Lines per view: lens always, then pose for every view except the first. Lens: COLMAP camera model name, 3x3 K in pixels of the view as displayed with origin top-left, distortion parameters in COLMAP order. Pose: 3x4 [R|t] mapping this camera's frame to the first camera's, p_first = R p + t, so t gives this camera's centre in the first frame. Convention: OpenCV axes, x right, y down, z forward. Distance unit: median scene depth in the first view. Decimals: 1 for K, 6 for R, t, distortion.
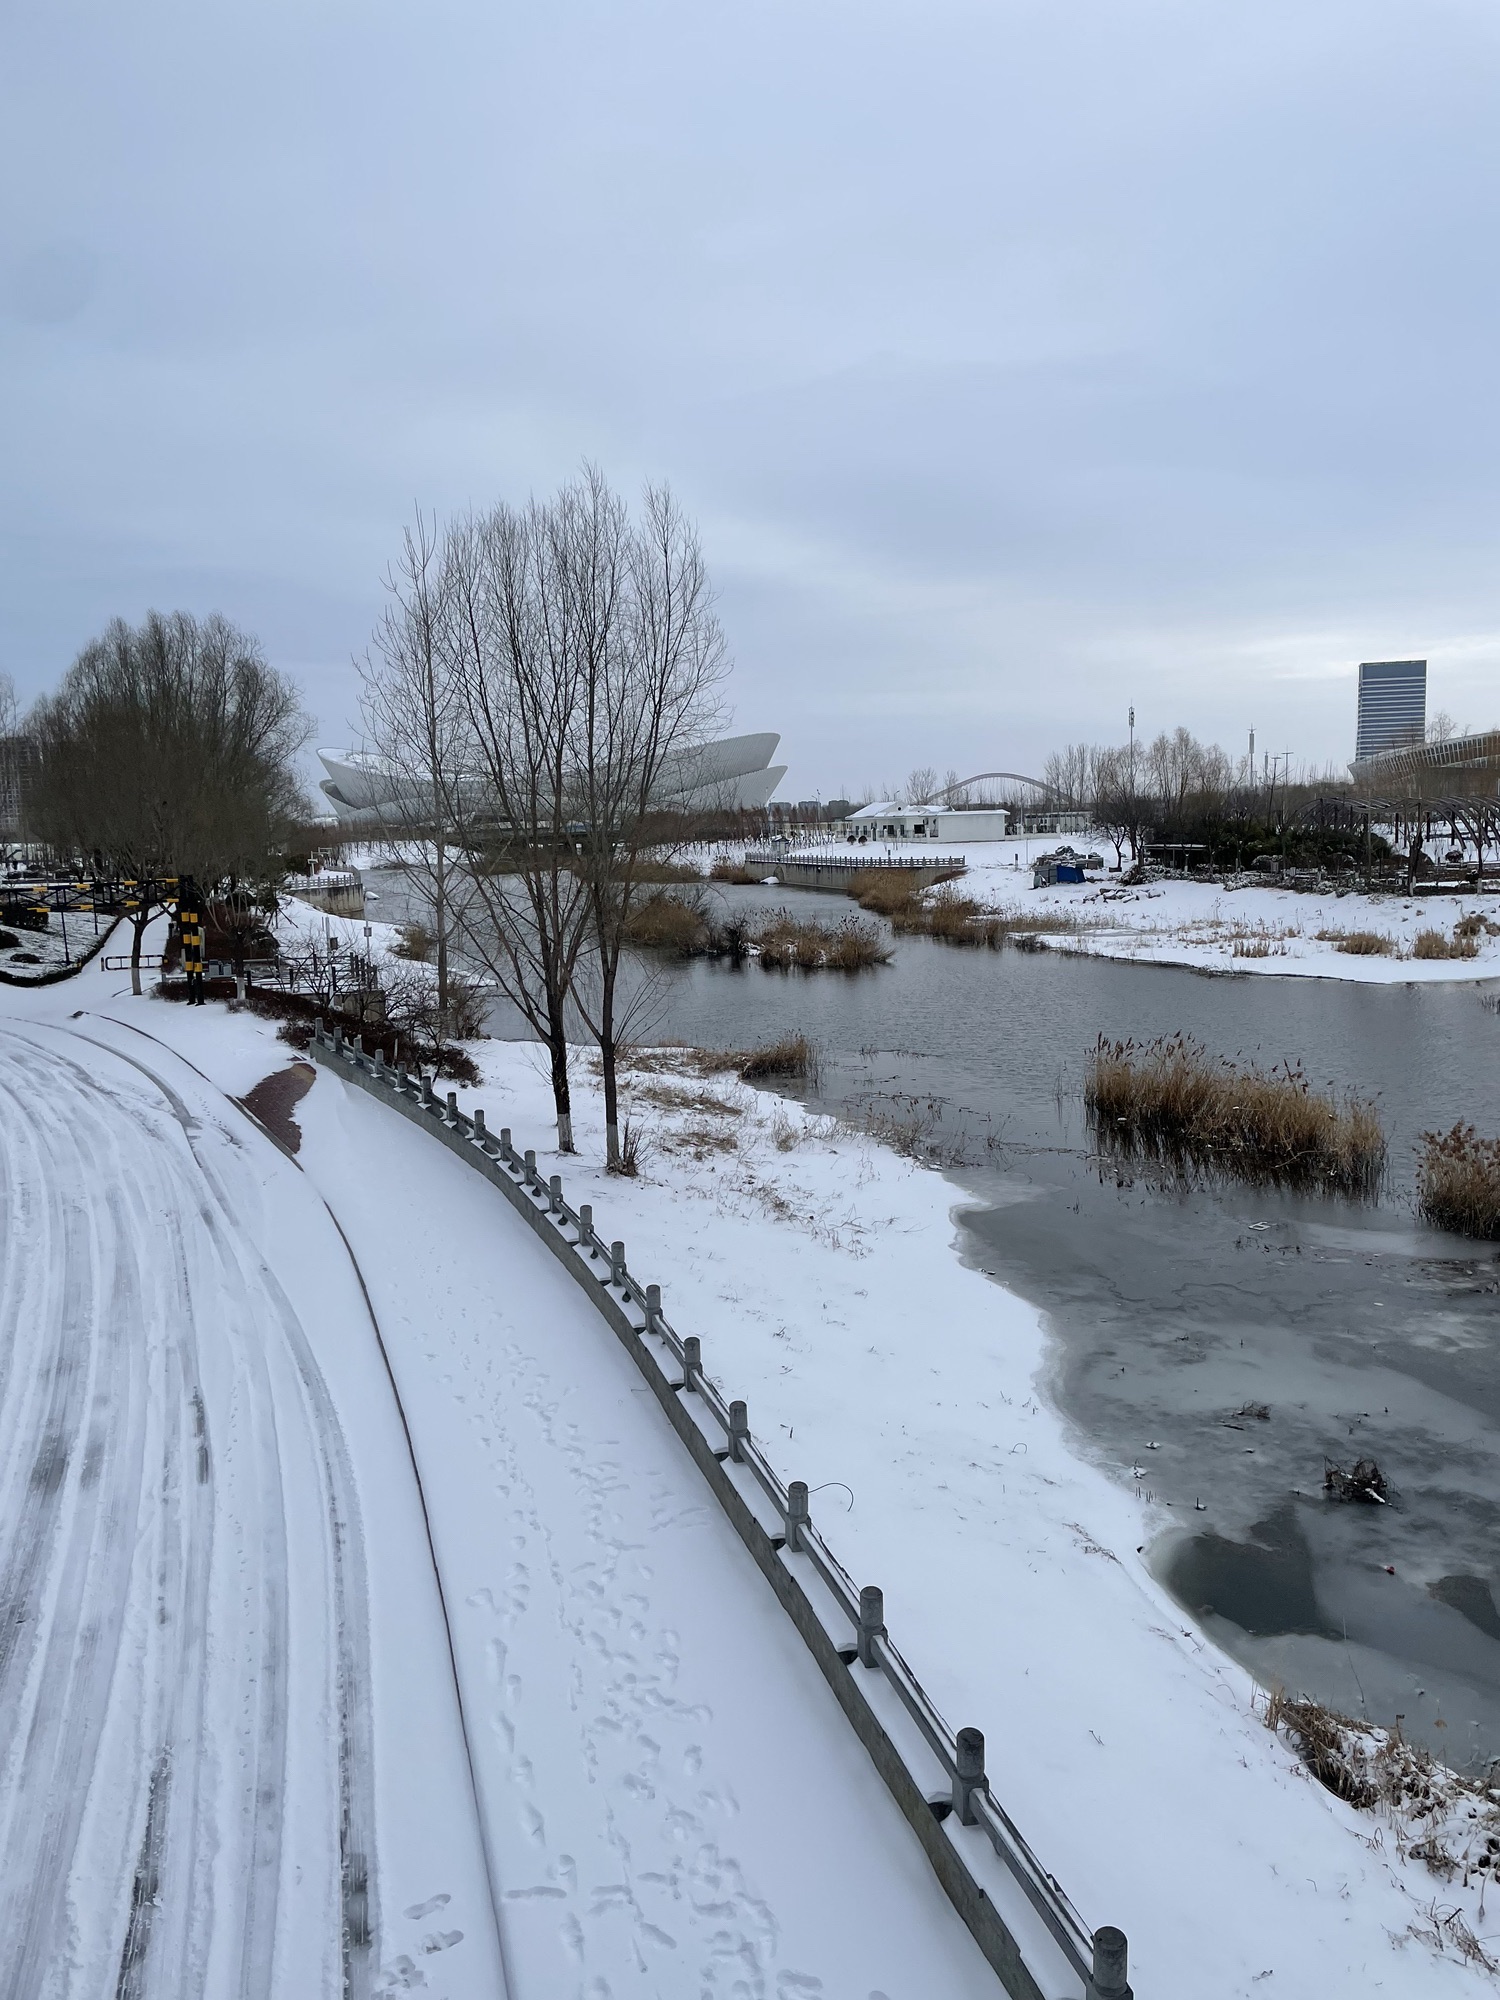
lens RADIAL K [[1561.9, 0, 750.0], [0, 1561.9, 1000.0], [0, 0, 1]] dist [0.099881, -0.156168]
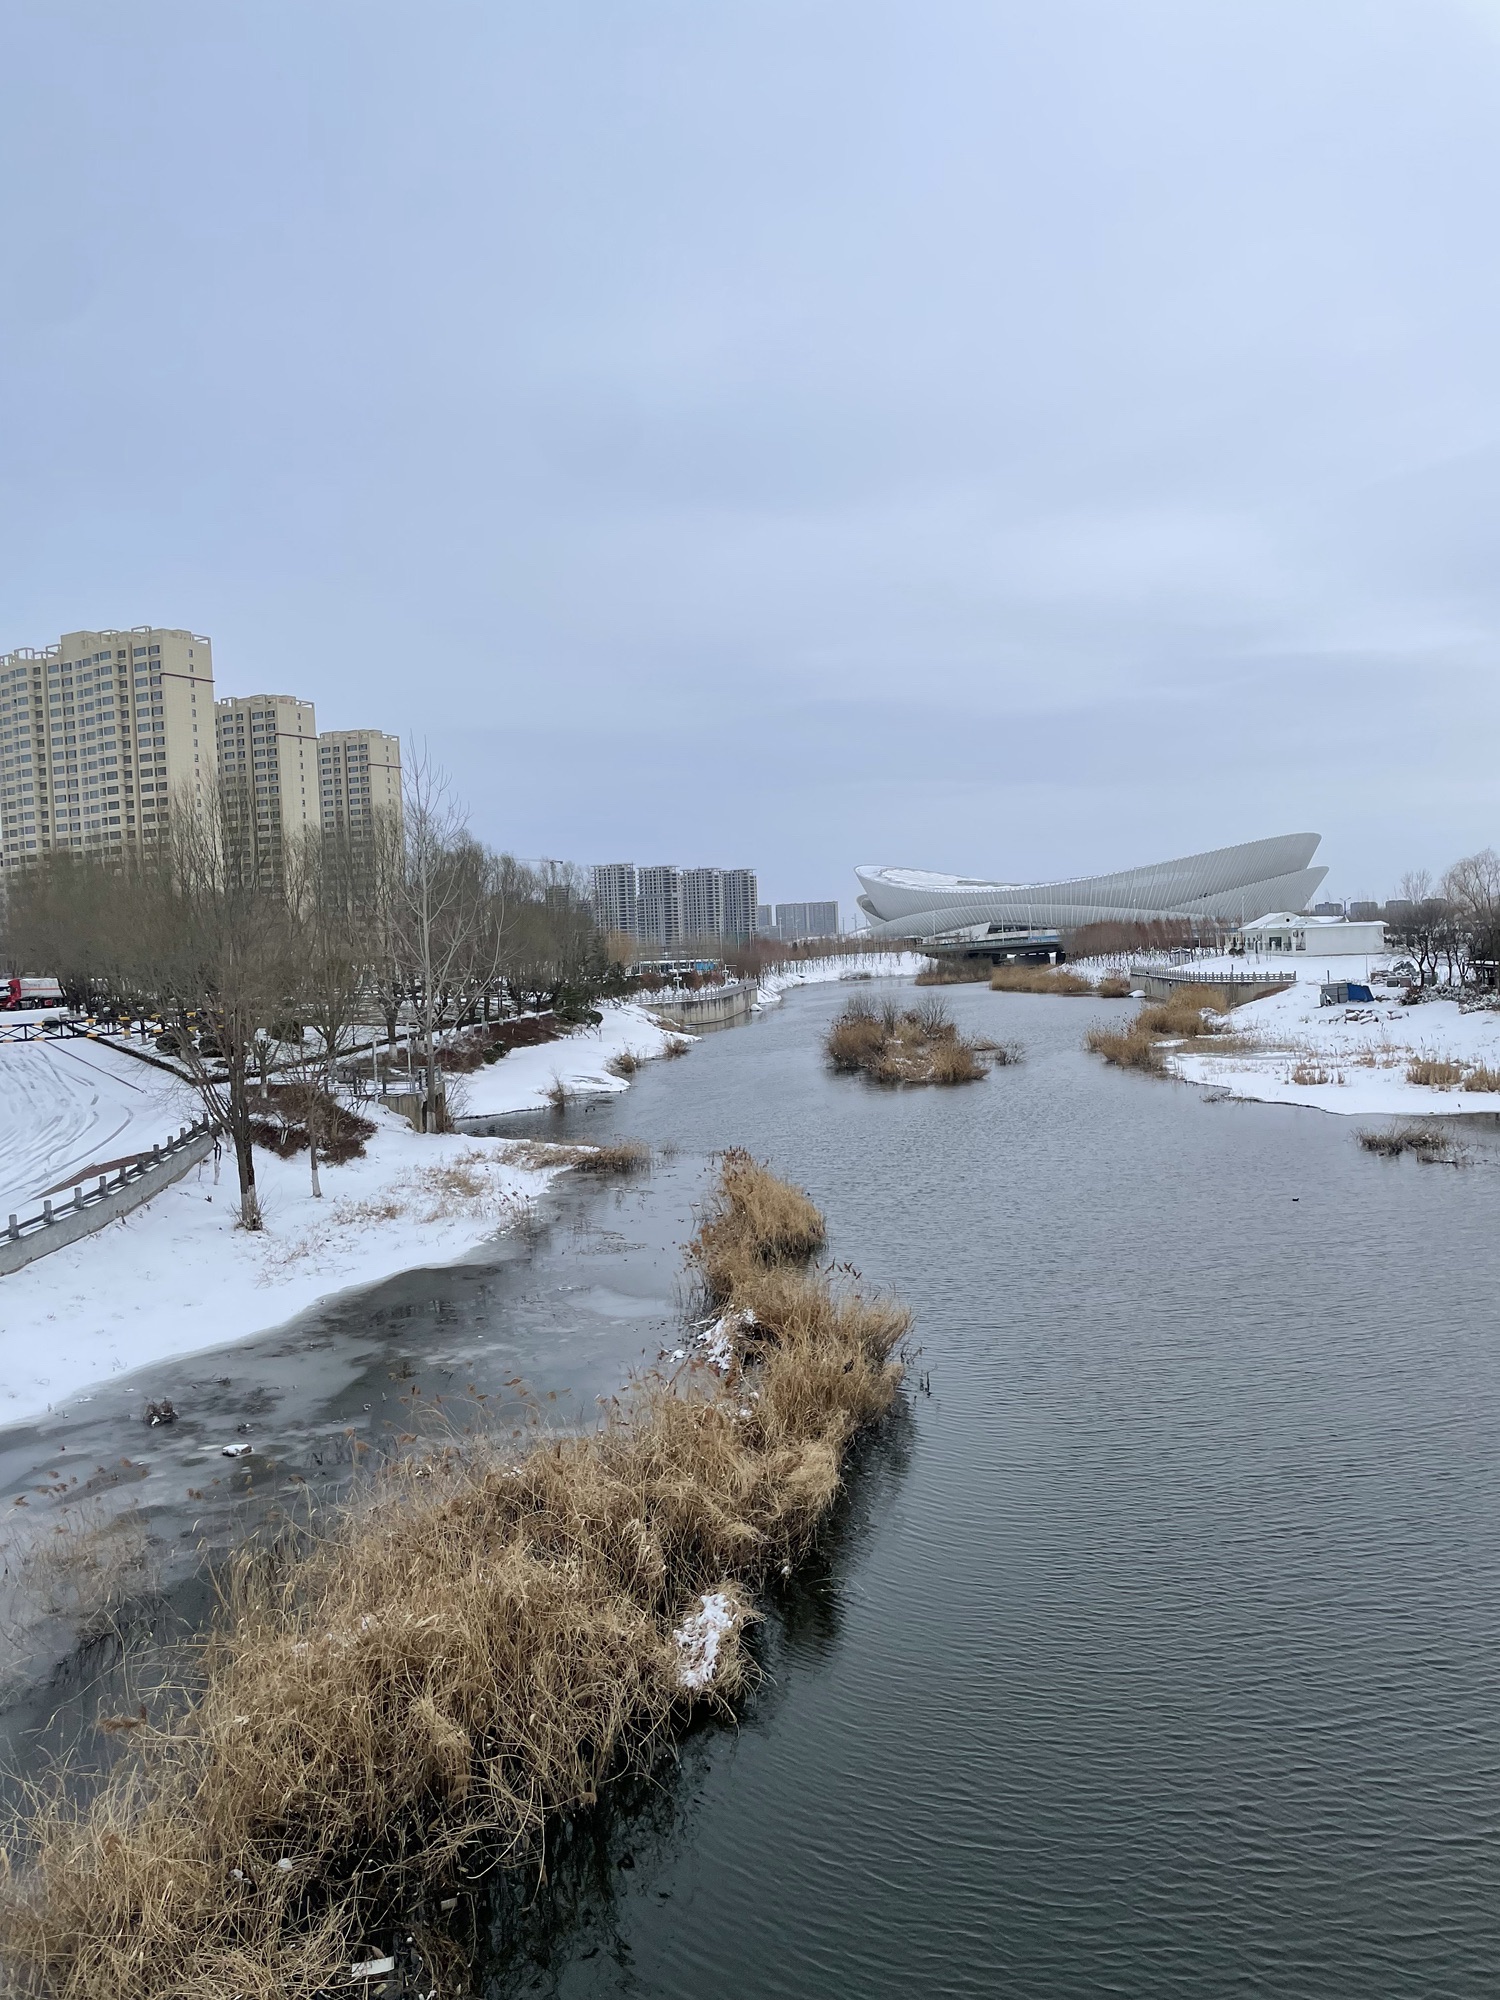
lens RADIAL K [[1561.9, 0, 750.0], [0, 1561.9, 1000.0], [0, 0, 1]] dist [0.099881, -0.156168]
pose [[0.924609, 0.003672, -0.380900, 0.160458], [-0.028675, 0.997787, -0.059988, -0.004174], [0.379837, 0.066388, 0.922668, -0.030775]]
